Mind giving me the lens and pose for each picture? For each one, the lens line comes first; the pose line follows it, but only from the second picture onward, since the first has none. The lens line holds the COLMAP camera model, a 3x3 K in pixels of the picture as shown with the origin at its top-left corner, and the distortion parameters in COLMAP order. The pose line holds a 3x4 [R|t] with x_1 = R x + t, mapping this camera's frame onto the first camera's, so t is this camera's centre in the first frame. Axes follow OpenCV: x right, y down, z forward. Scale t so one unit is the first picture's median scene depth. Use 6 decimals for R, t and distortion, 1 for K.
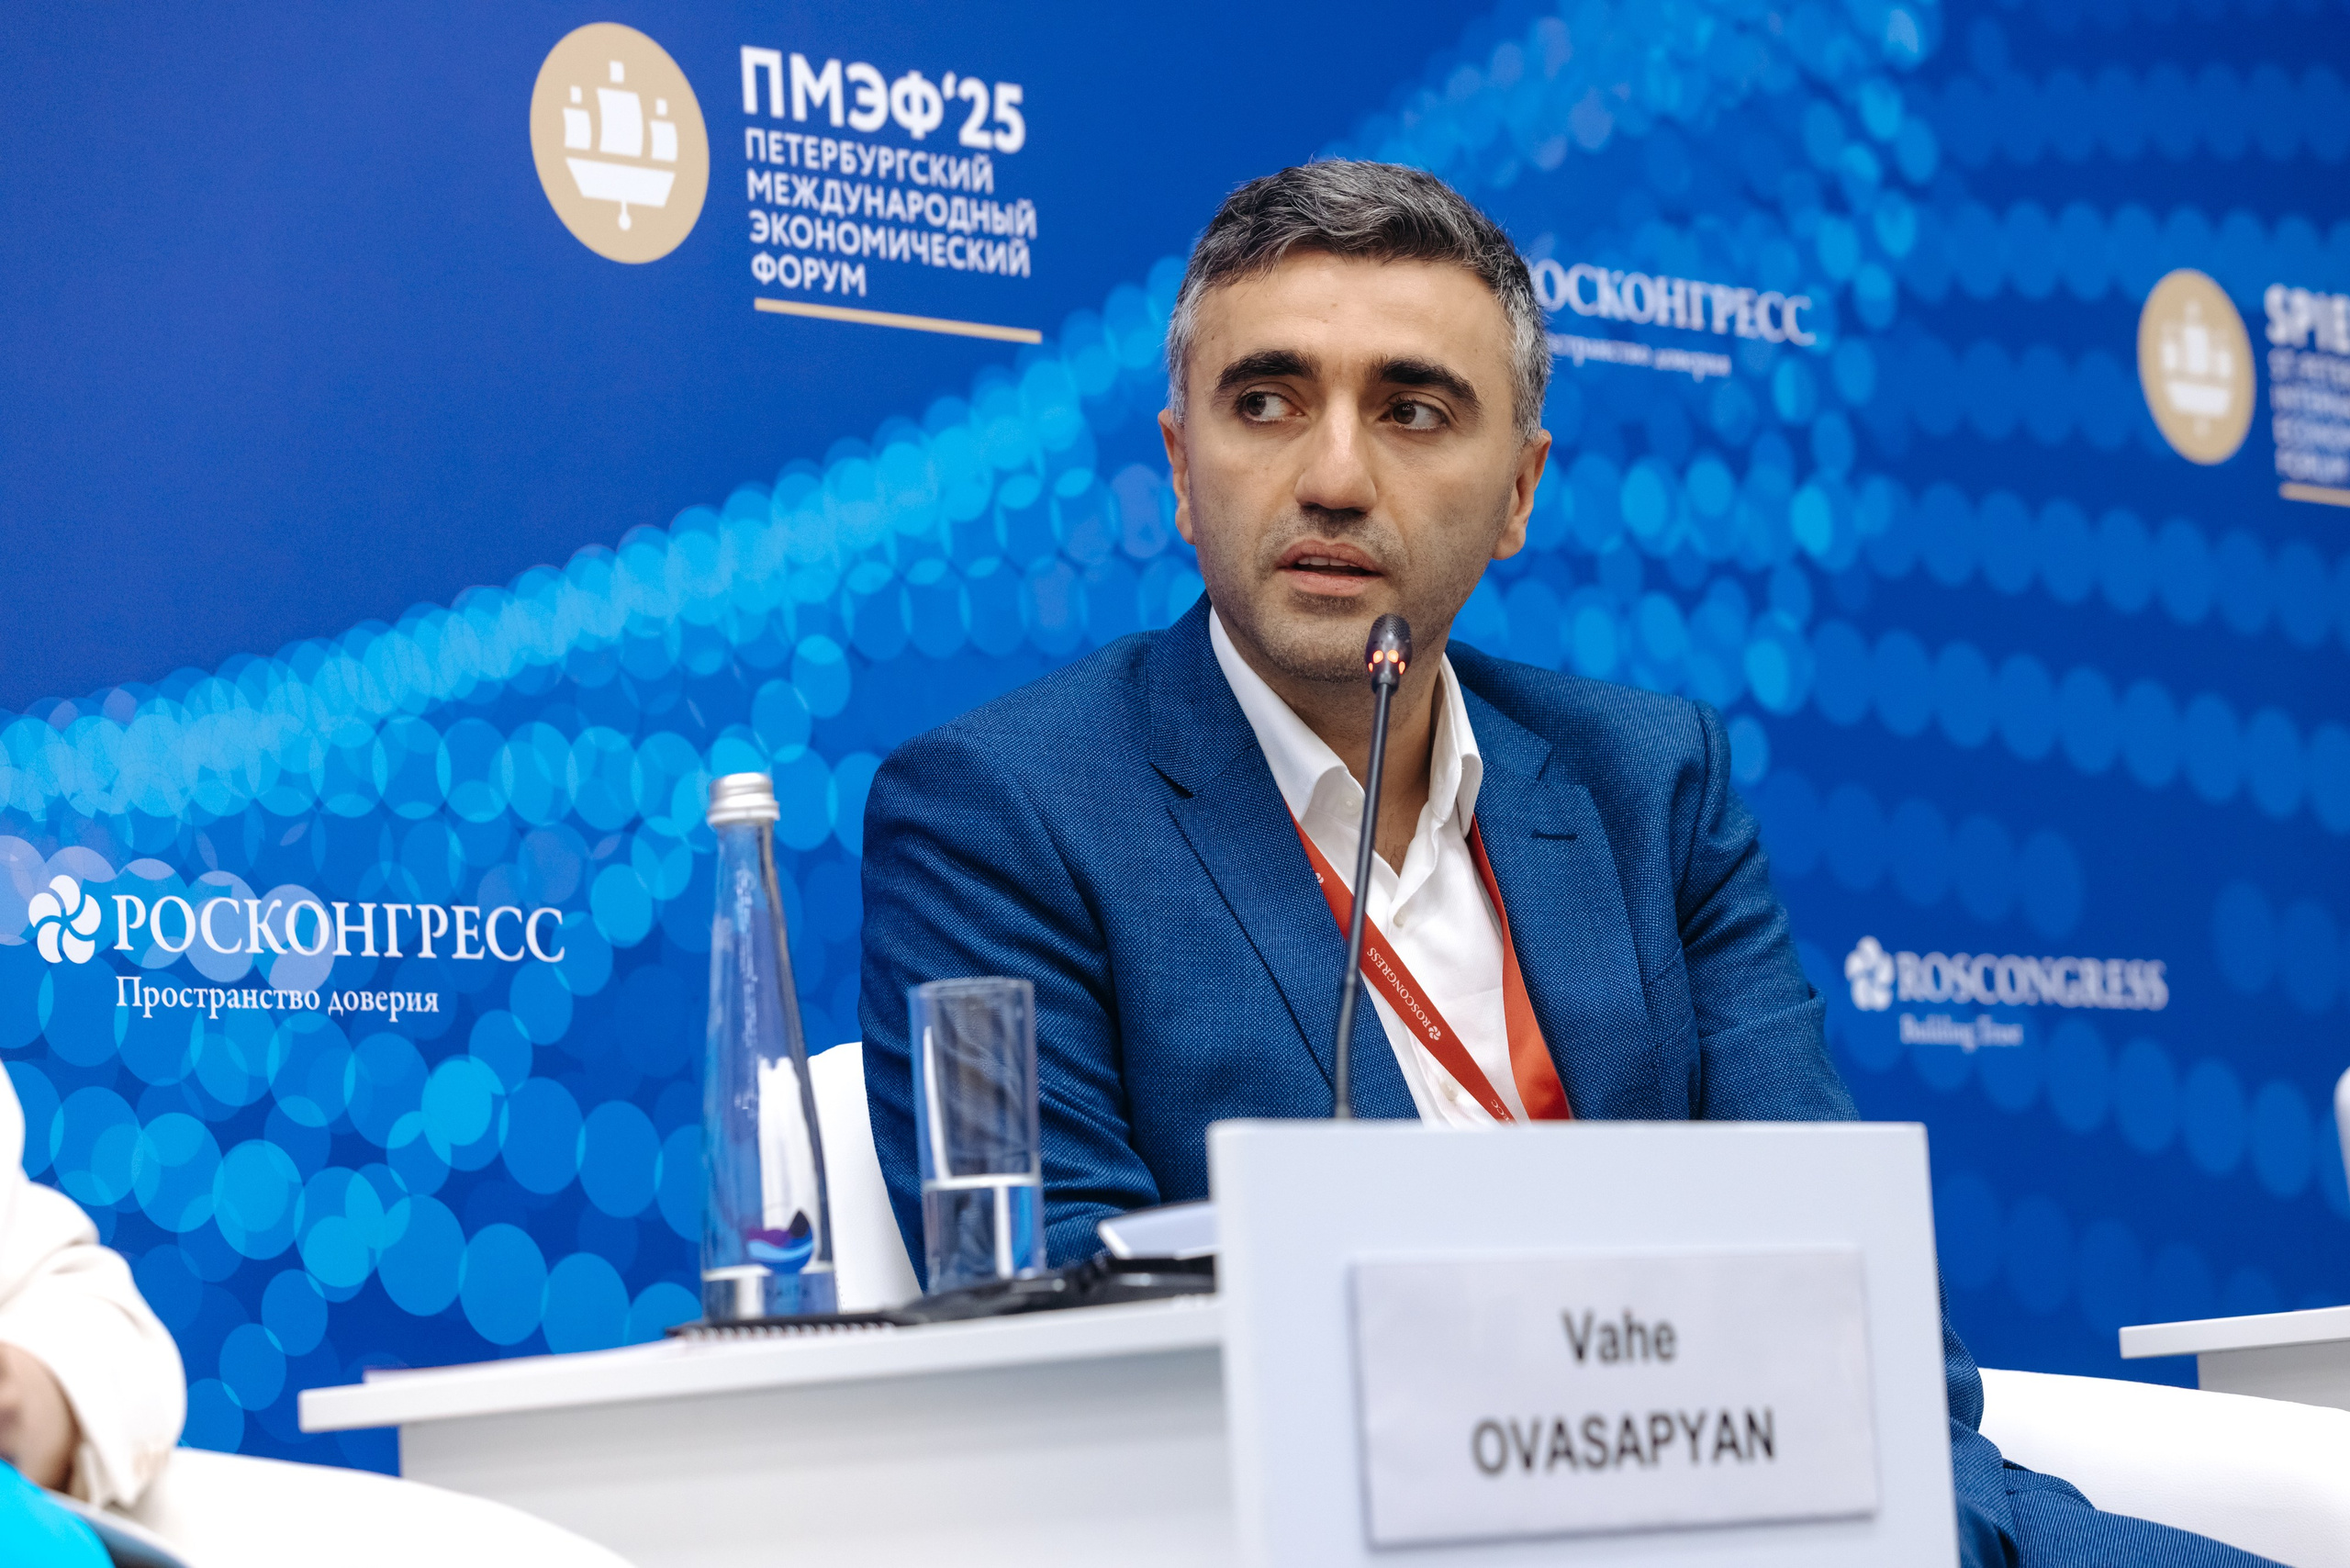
lens RADIAL K [[7003.7, 0, 1087.9], [0, 7003.7, 782.4], [0, 0, 1]] dist [-0.009271, 0.000000]
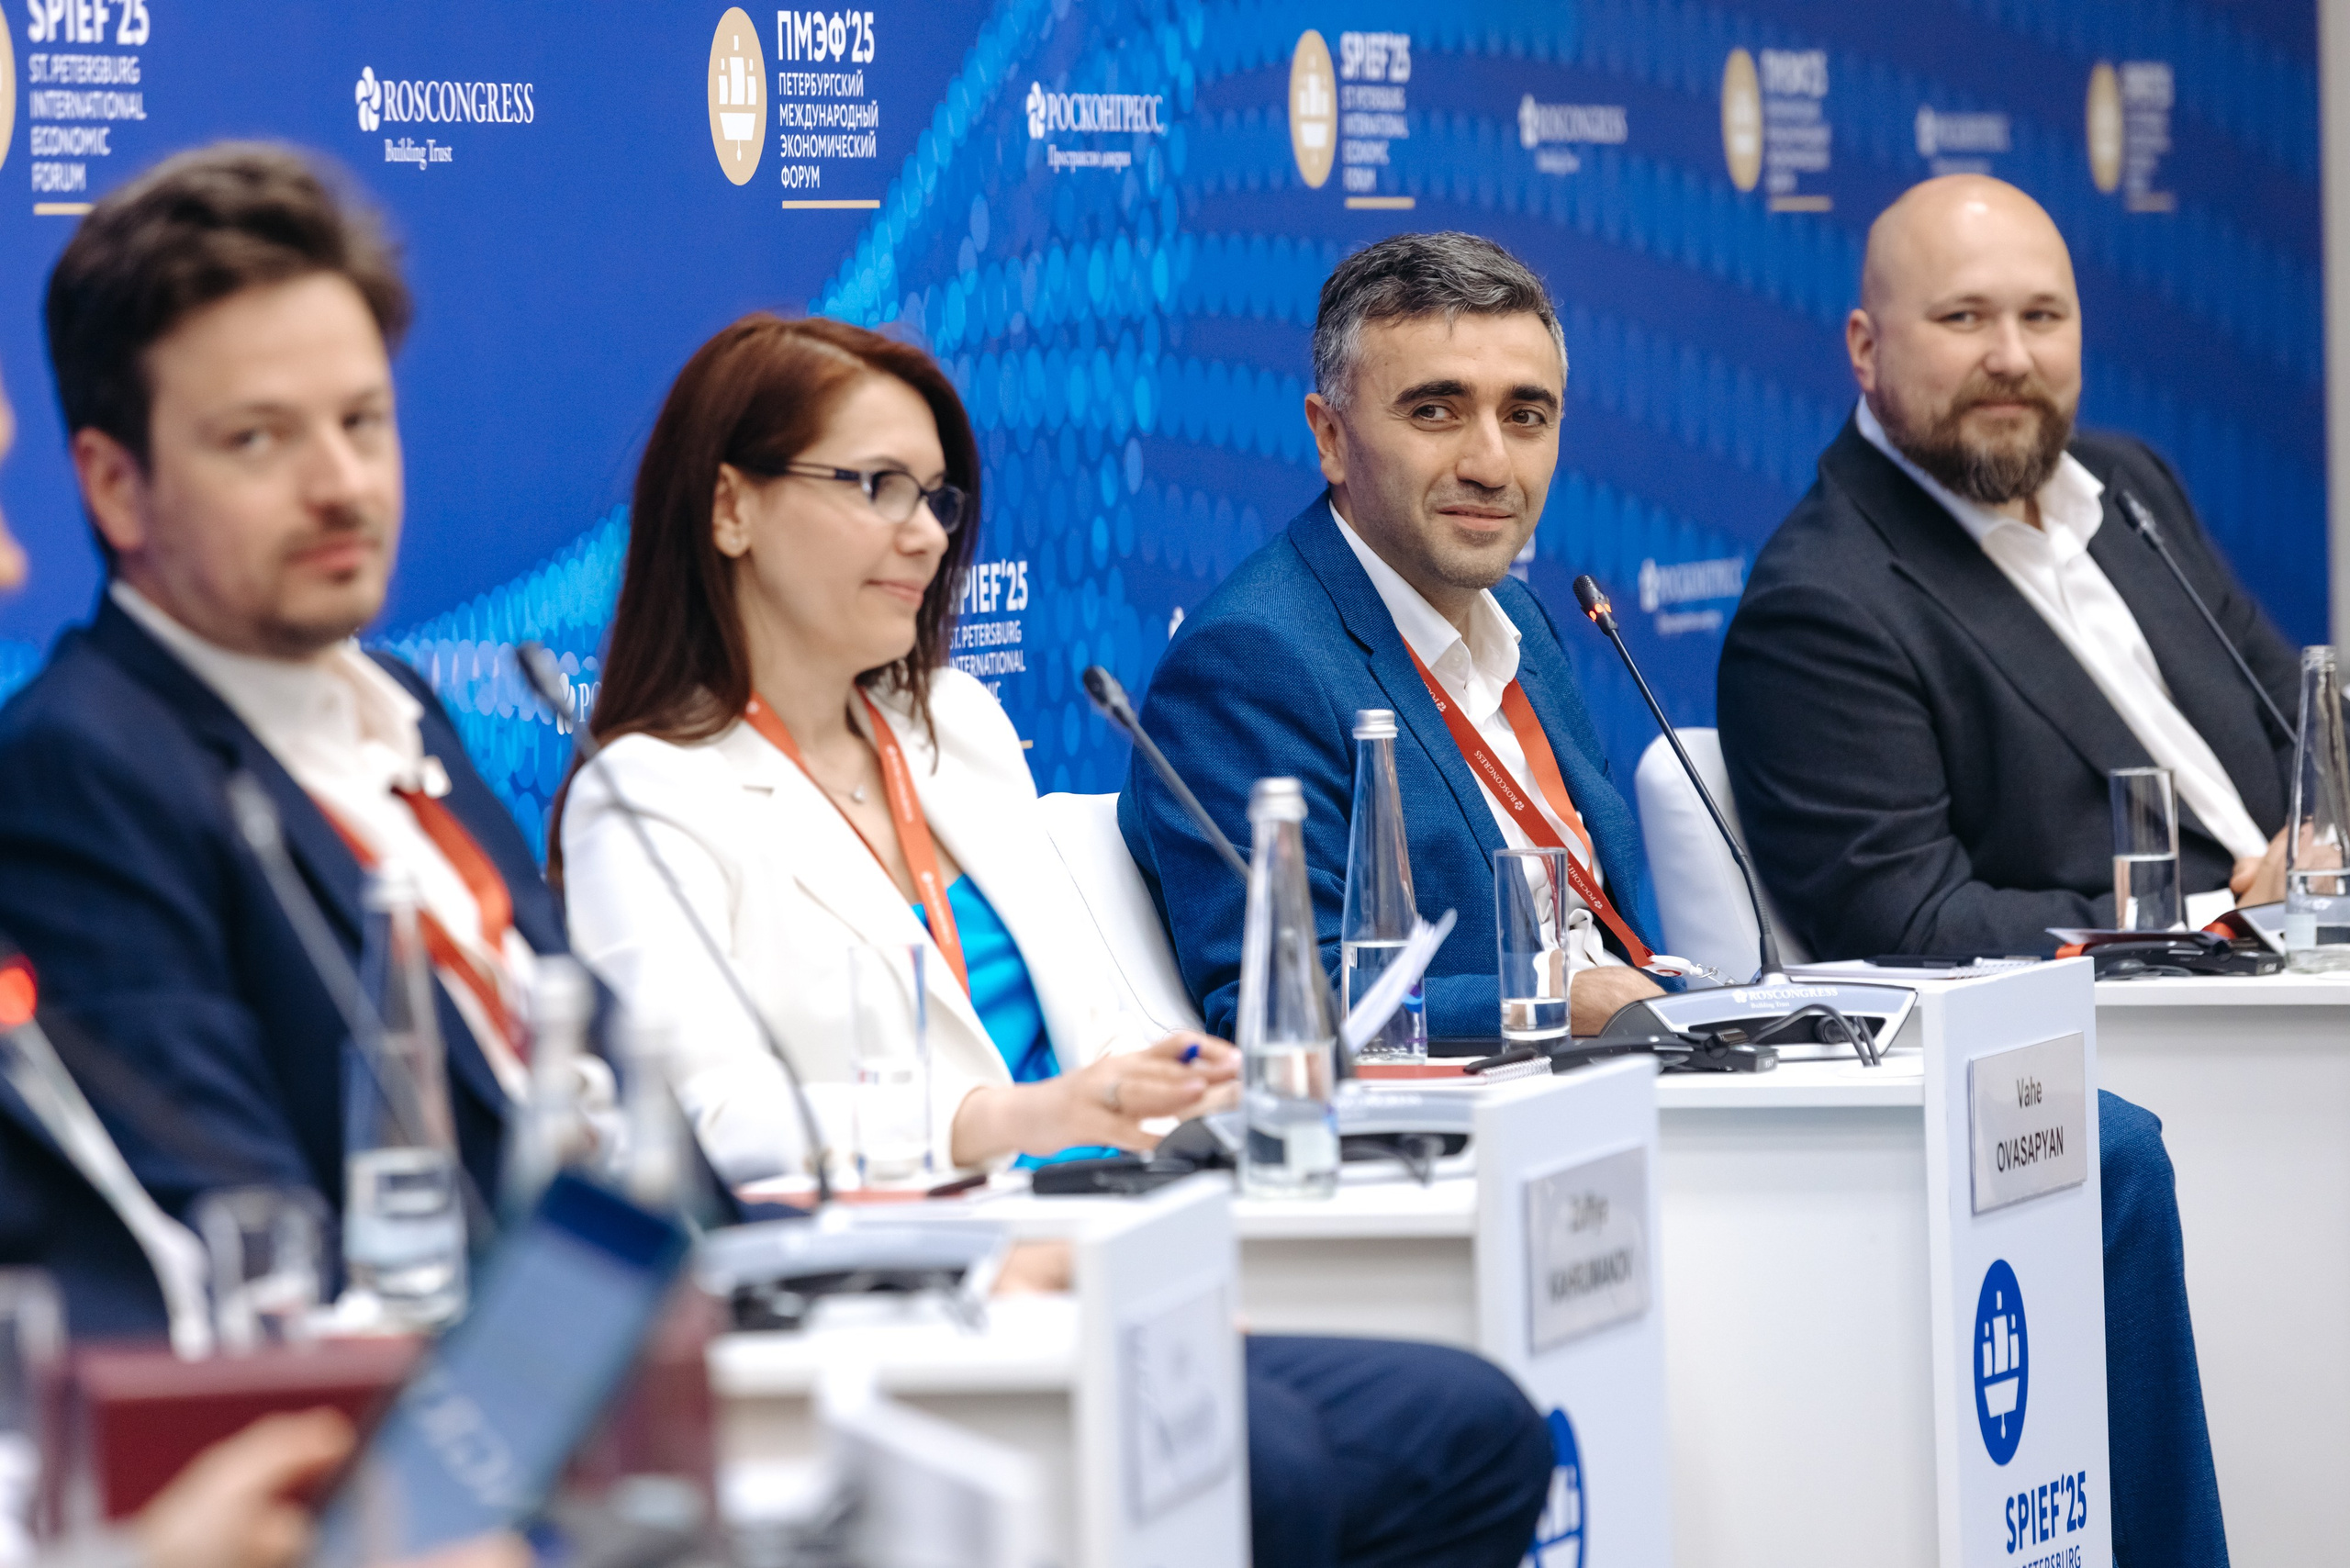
lens RADIAL K [[12754.2, 0, 1079.4], [0, 12754.2, 625.0], [0, 0, 1]] dist [0.172664, 0.000000]
pose [[0.899043, 0.023854, 0.437211, -1.047951], [-0.073411, 0.992593, 0.096802, -0.225621], [-0.431663, -0.119125, 0.894134, -1.208108]]
